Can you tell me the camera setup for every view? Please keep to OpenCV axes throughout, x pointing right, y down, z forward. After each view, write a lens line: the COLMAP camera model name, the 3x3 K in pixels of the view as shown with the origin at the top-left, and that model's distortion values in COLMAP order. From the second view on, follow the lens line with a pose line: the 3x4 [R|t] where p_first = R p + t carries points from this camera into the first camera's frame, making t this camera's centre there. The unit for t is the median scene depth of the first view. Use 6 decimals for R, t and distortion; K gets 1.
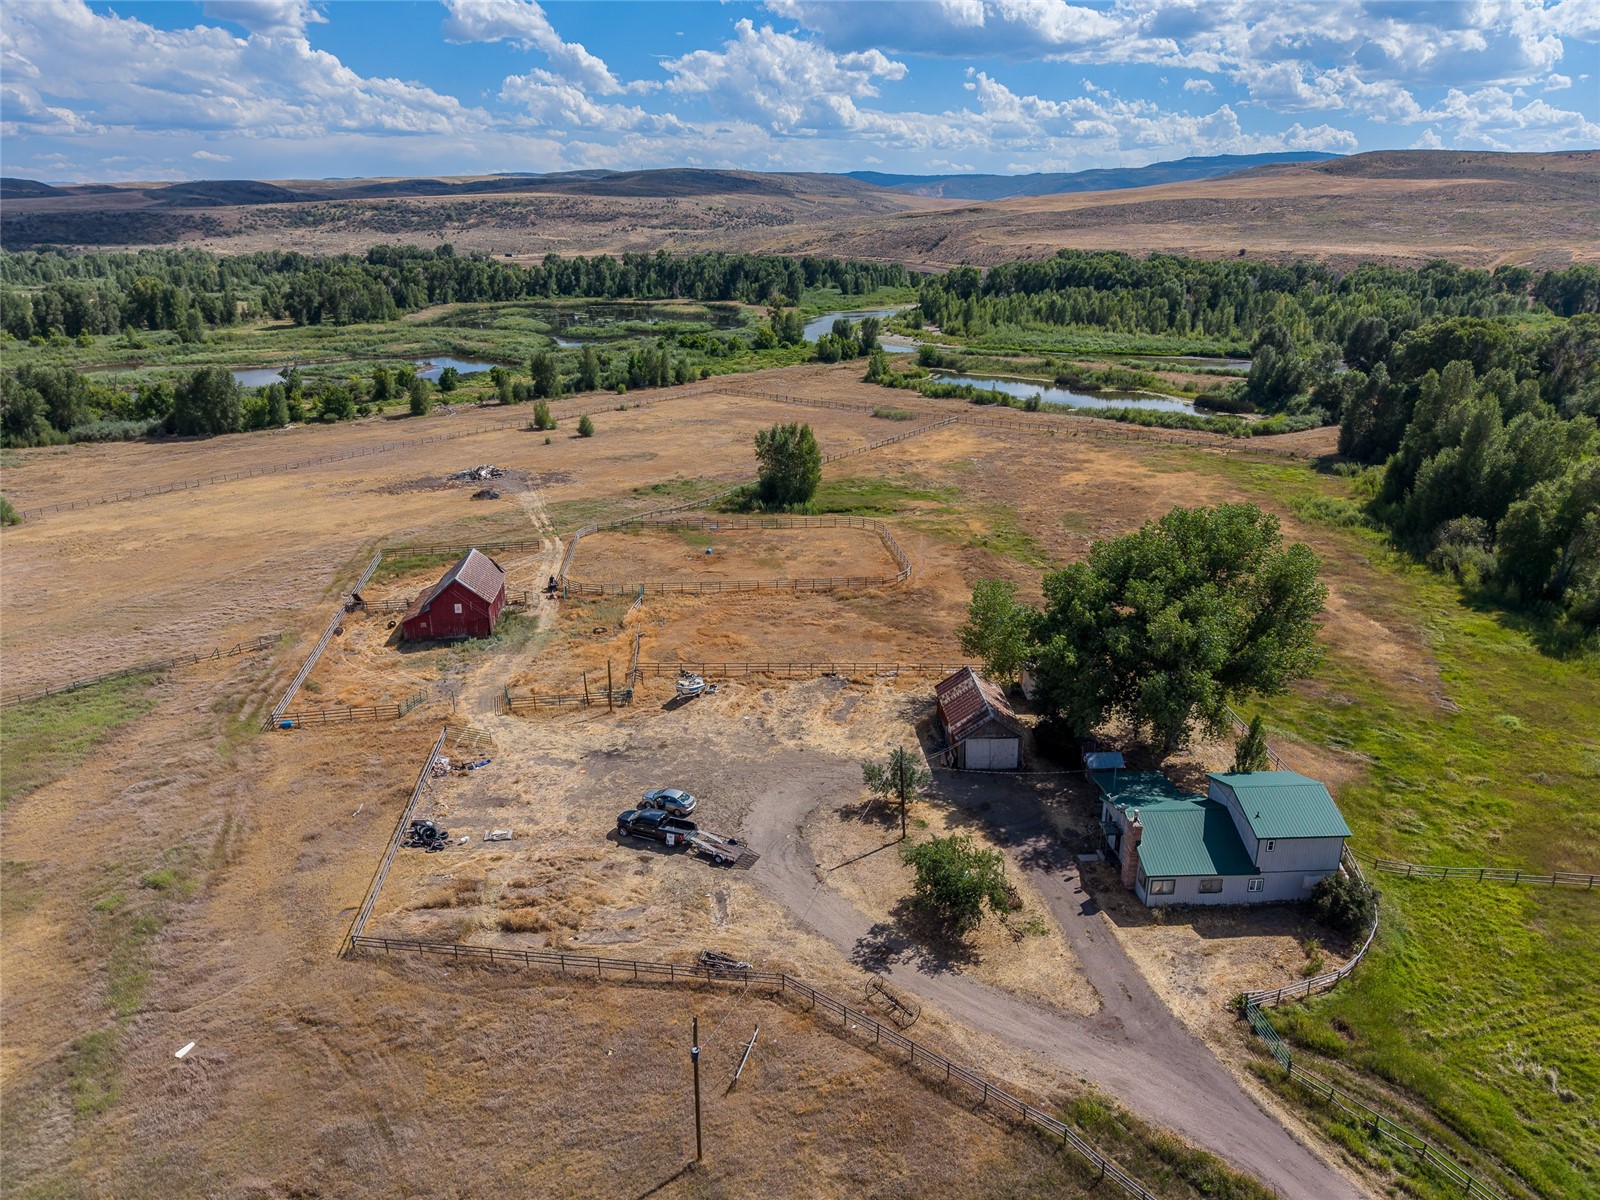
lens RADIAL K [[1067.4, 0, 795.1], [0, 1067.4, 586.4], [0, 0, 1]] dist [0.032345, -0.034888]
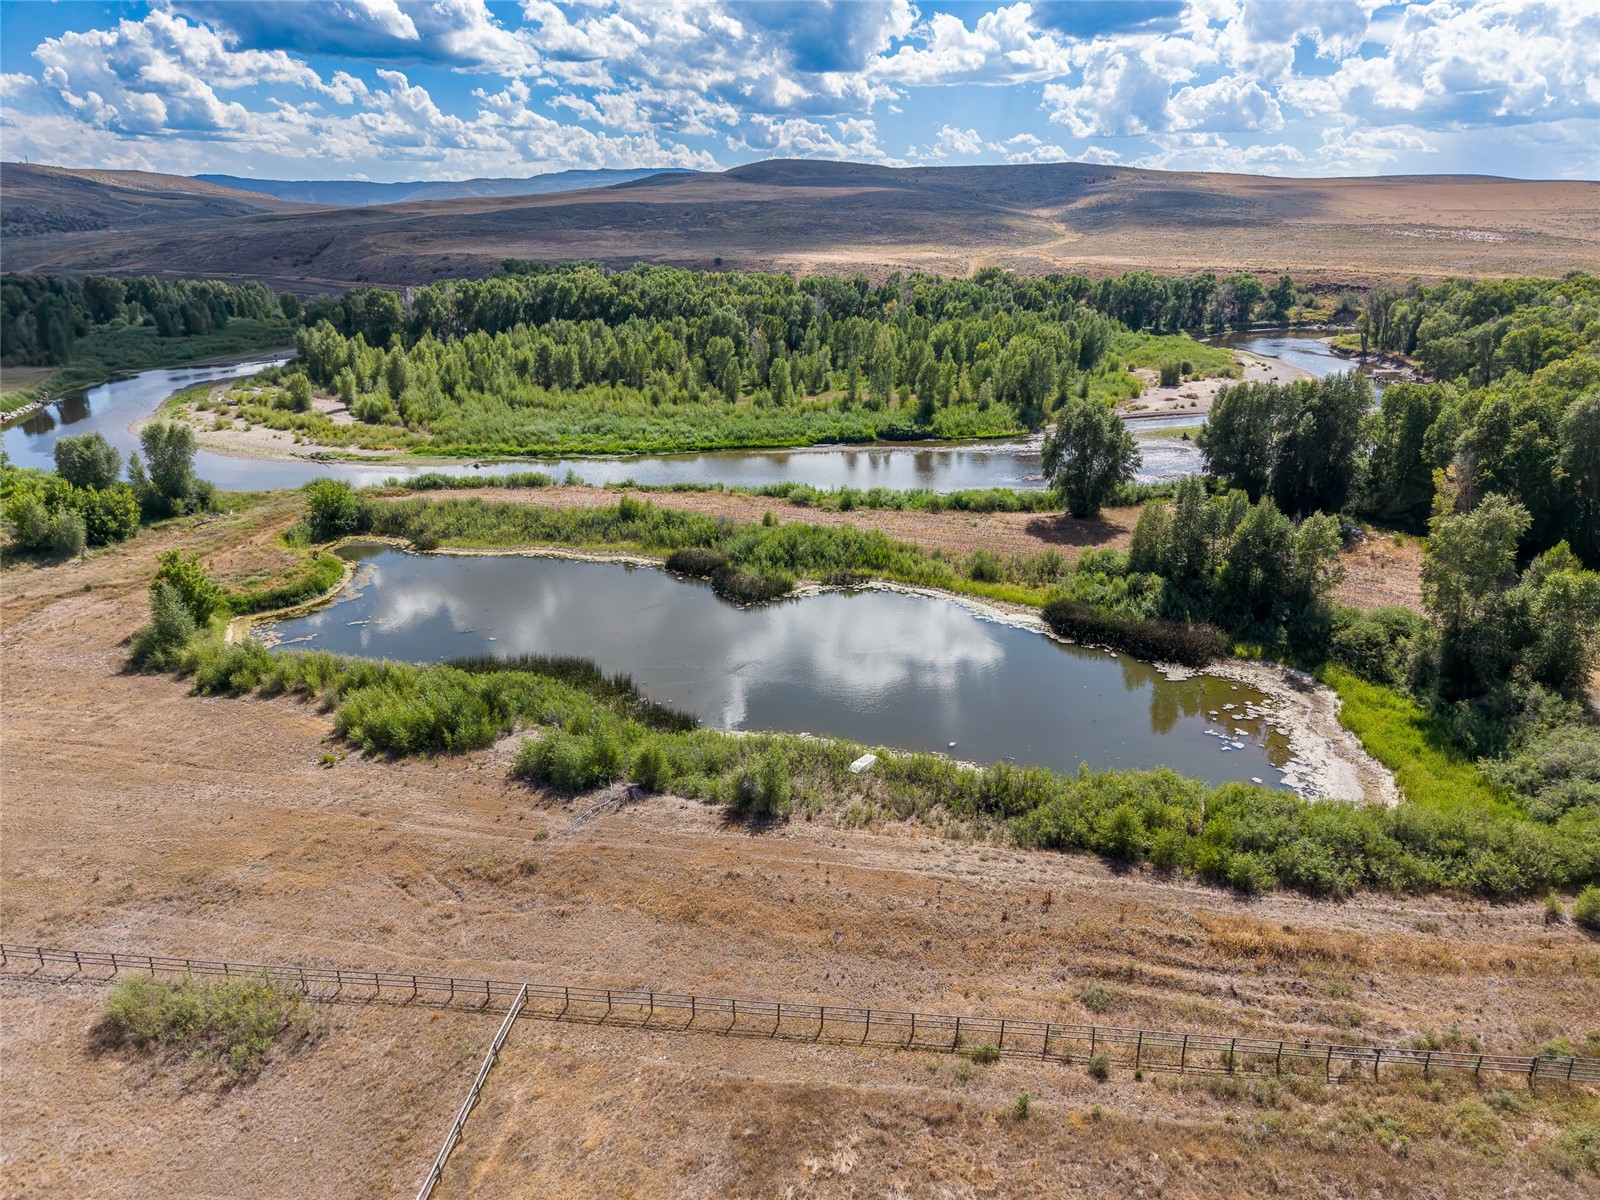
lens RADIAL K [[1067.4, 0, 797.5], [0, 1067.4, 599.4], [0, 0, 1]] dist [0.032345, -0.034888]
pose [[0.864247, -0.162556, 0.476081, 0.106169], [0.162281, 0.985850, 0.042019, -0.236644], [-0.476175, 0.040944, 0.878397, 0.761363]]
